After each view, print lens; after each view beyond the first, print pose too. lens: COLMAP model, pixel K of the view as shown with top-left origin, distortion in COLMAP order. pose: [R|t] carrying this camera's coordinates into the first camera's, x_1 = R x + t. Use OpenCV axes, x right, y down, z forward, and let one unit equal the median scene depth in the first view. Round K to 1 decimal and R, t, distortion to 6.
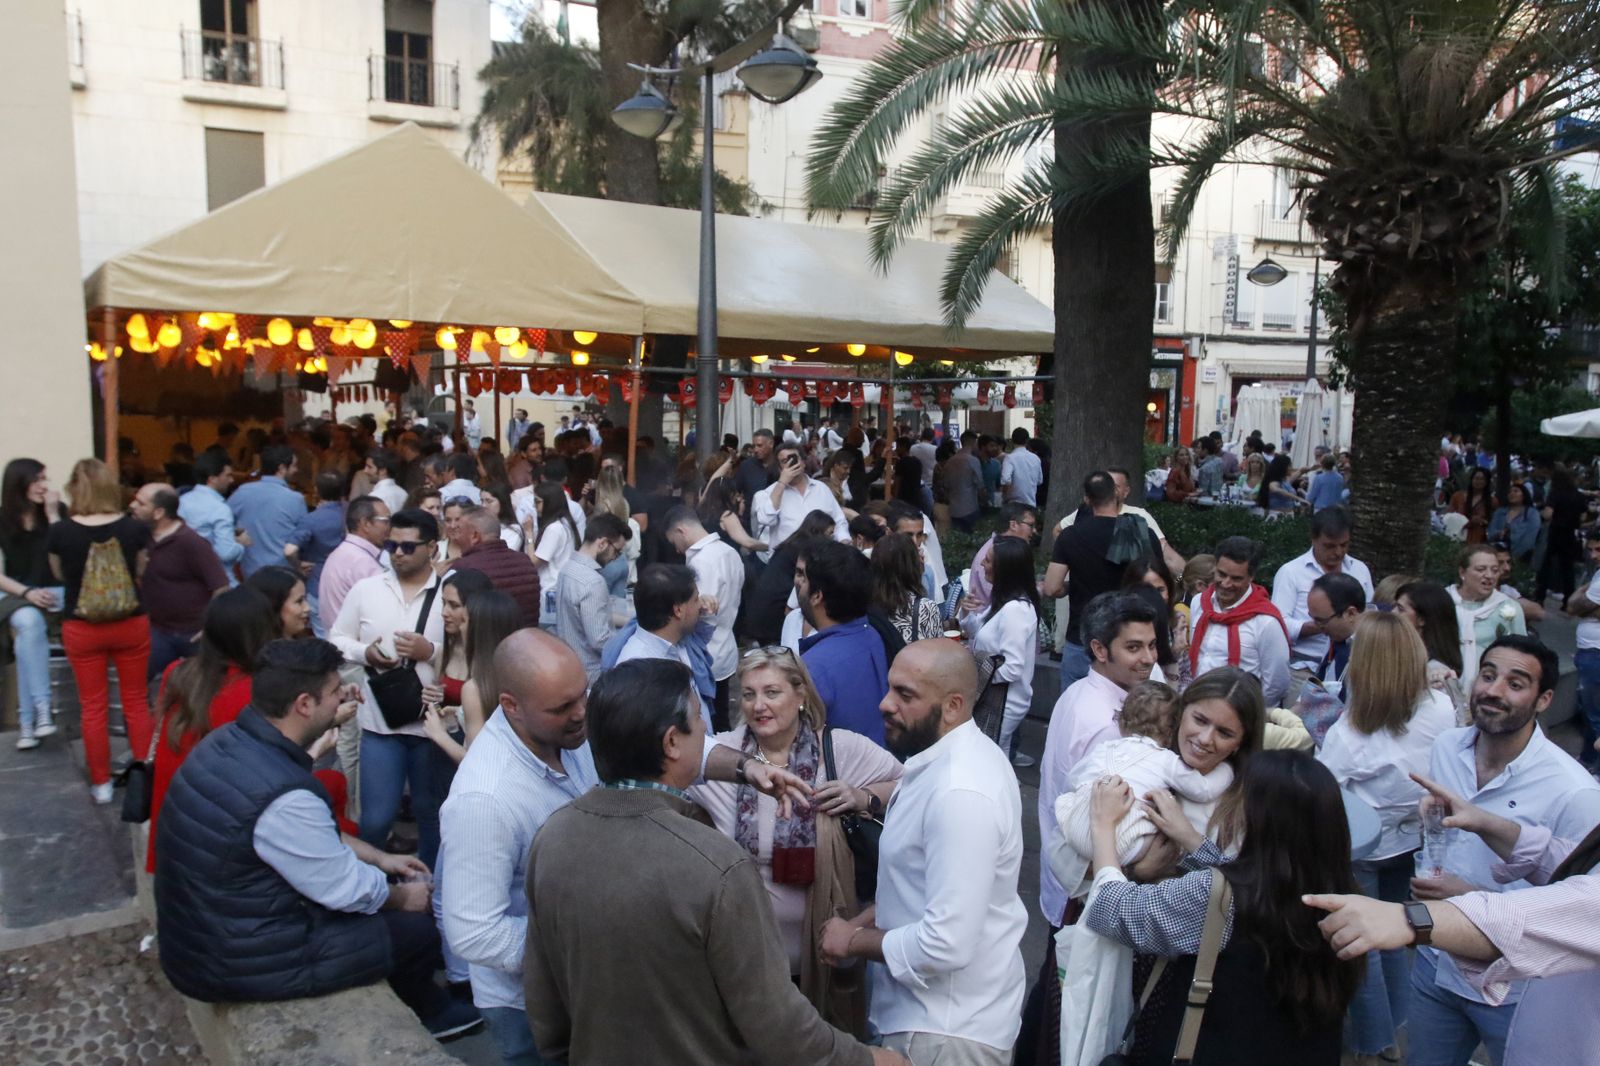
lens RADIAL K [[1175.0, 0, 800.0], [0, 1175.0, 533.0], [0, 0, 1]] dist [-0.102211, 0.065216]
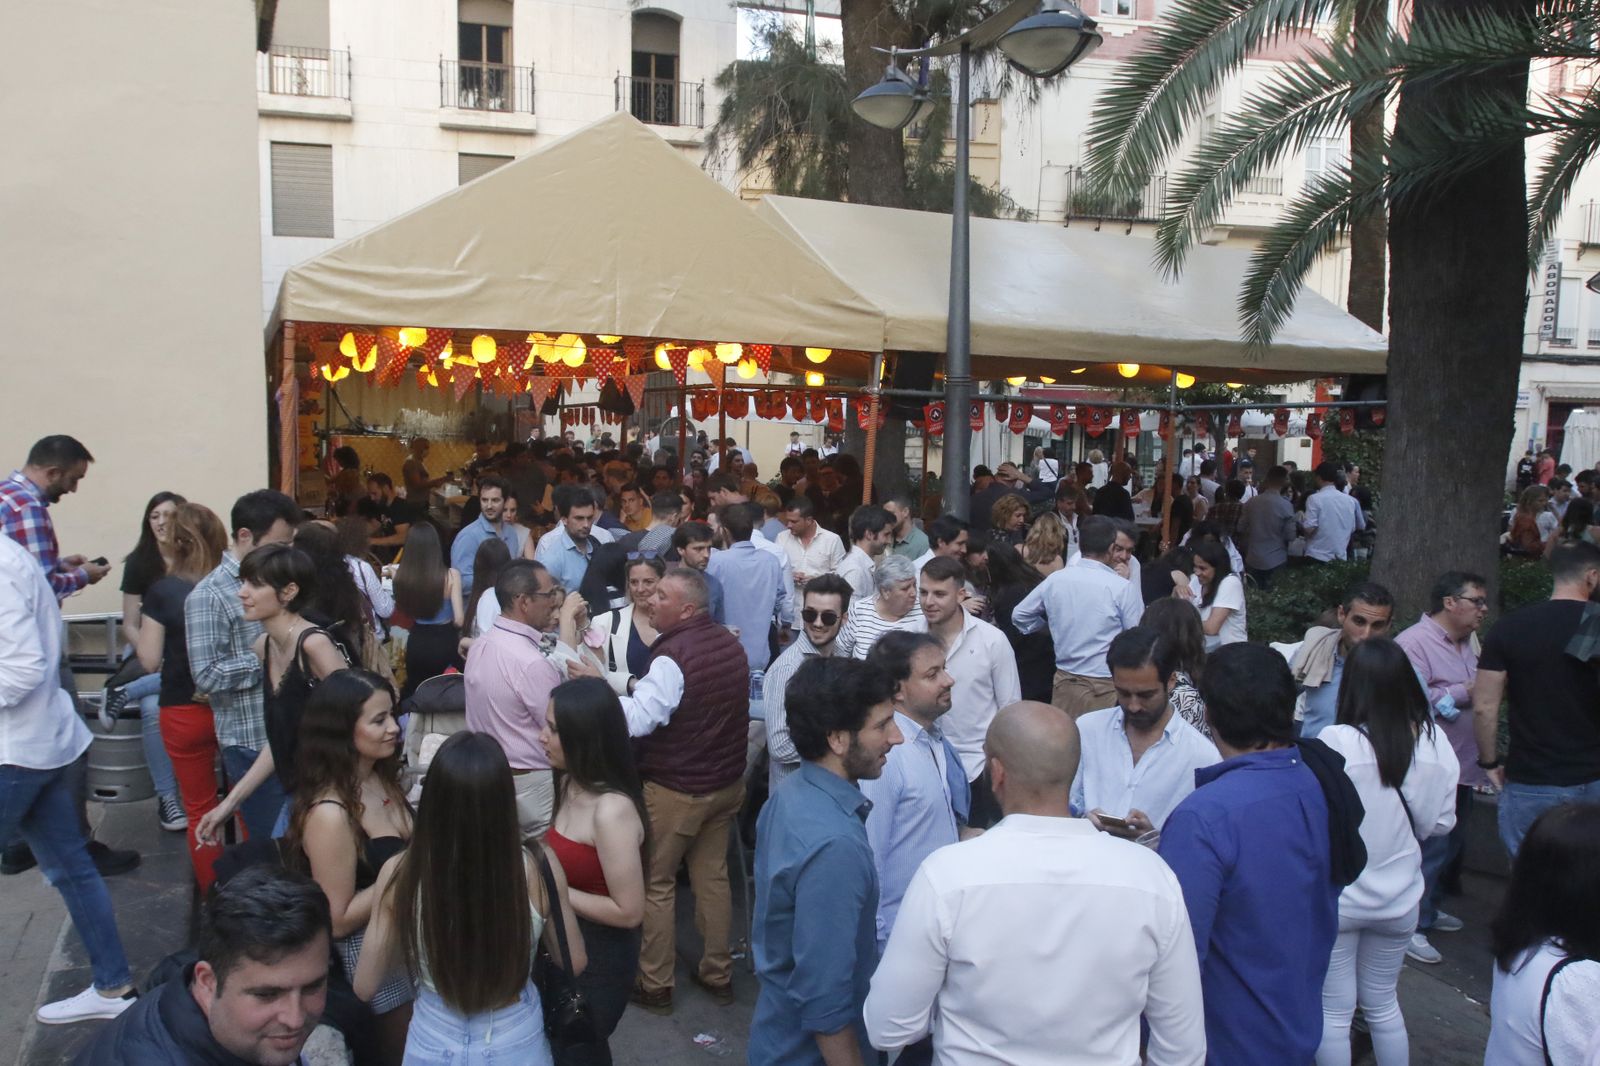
lens RADIAL K [[1175.0, 0, 800.0], [0, 1175.0, 533.0], [0, 0, 1]] dist [-0.102211, 0.065216]
pose [[0.979001, 0.023349, -0.202515, -0.013016], [-0.027179, 0.999500, -0.016150, -0.016038], [0.202037, 0.021315, 0.979146, 0.114018]]
